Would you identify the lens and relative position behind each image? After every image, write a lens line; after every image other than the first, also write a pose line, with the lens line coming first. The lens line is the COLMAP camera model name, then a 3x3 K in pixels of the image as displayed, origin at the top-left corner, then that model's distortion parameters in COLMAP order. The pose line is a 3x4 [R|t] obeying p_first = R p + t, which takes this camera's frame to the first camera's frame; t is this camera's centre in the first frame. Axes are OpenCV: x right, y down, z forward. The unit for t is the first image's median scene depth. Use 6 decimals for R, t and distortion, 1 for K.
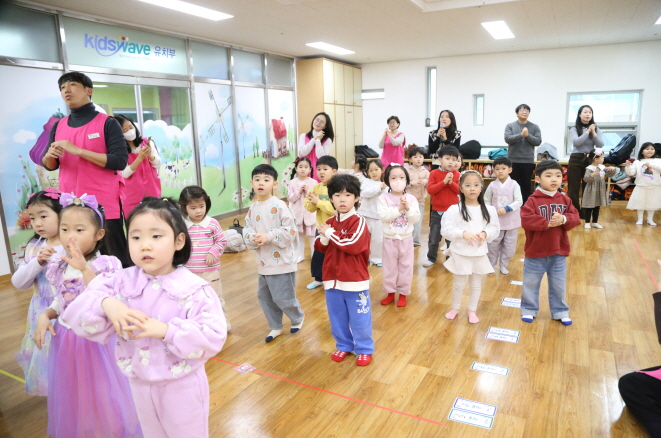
lens RADIAL K [[455.0, 0, 330.5], [0, 455.0, 219.0], [0, 0, 1]] dist [-0.130620, 0.077570]
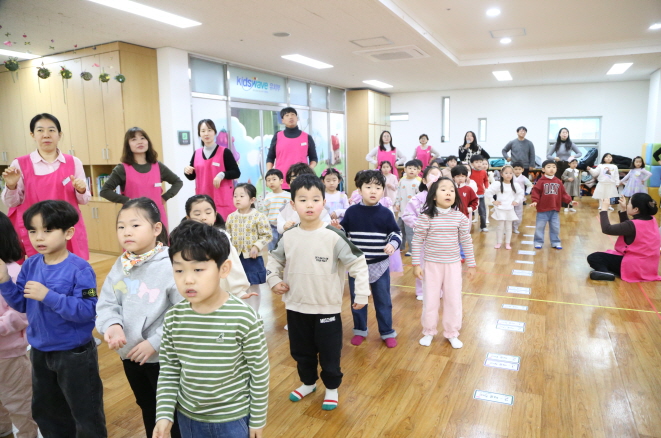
lens RADIAL K [[450.5, 0, 330.5], [0, 450.5, 219.0], [0, 0, 1]] dist [-0.082314, -0.000545]
pose [[0.998737, -0.001913, 0.050203, -0.224998], [0.003463, 0.999519, -0.030812, 0.072949], [-0.050120, 0.030947, 0.998264, -0.349852]]
